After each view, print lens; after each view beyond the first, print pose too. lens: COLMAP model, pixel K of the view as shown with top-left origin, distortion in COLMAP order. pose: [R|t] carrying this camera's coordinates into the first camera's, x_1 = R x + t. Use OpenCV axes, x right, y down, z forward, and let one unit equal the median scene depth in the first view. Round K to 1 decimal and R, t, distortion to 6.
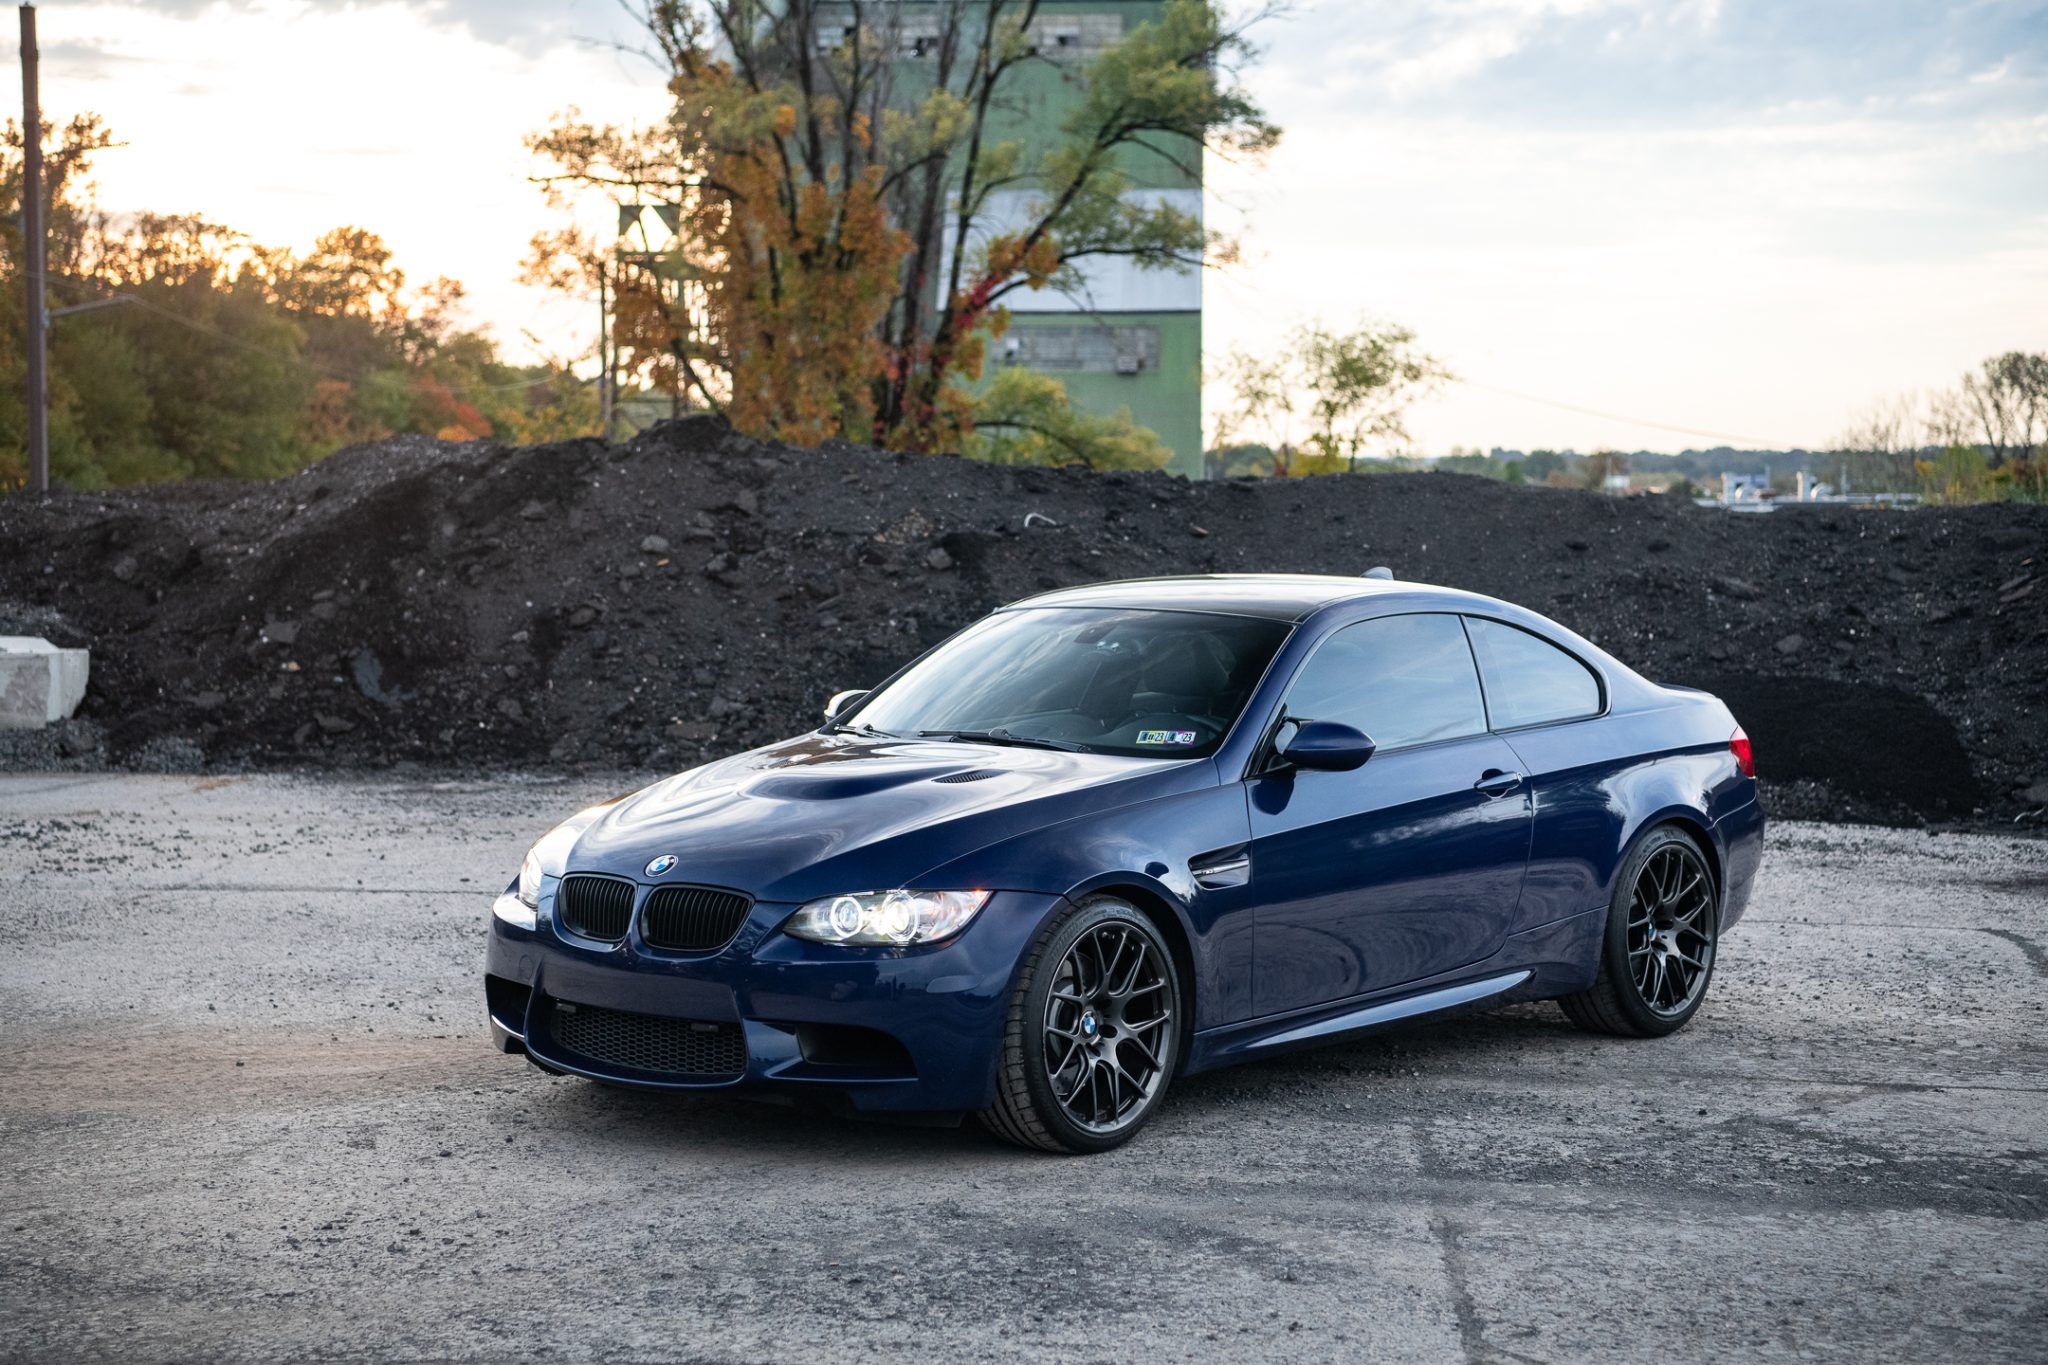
lens RADIAL K [[3308.3, 0, 1024.0], [0, 3308.3, 682.5], [0, 0, 1]] dist [0.190249, 0.368971]
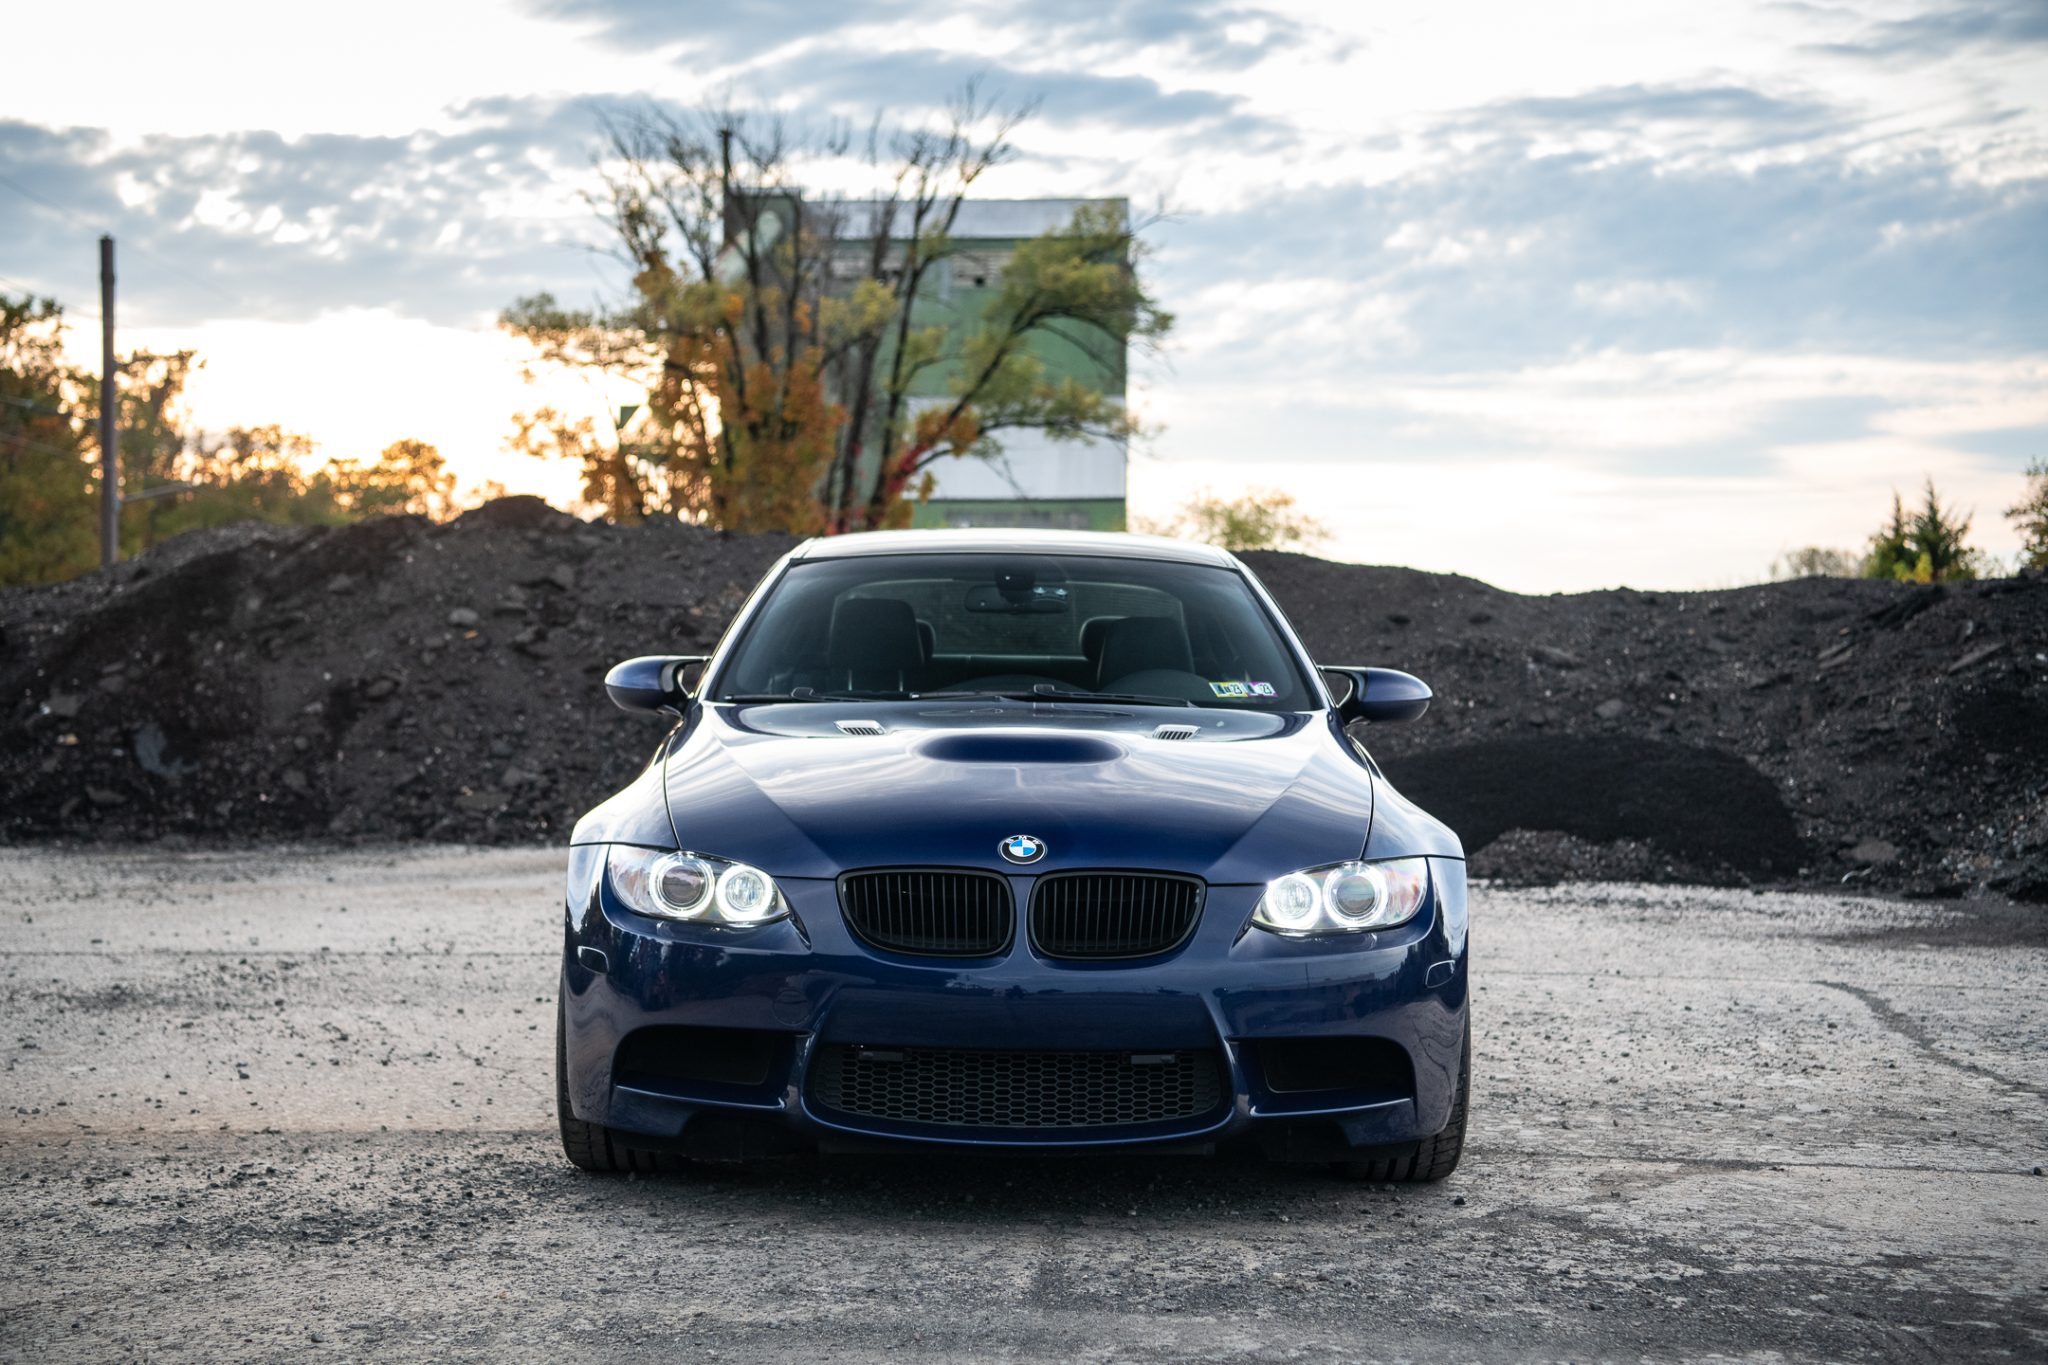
lens RADIAL K [[2799.6, 0, 1024.3], [0, 2799.6, 691.7], [0, 0, 1]] dist [0.128518, 0.289205]
pose [[0.999905, -0.003301, 0.013349, 0.045355], [0.003920, 0.998905, -0.046626, 0.020777], [-0.013180, 0.046674, 0.998823, 0.173514]]
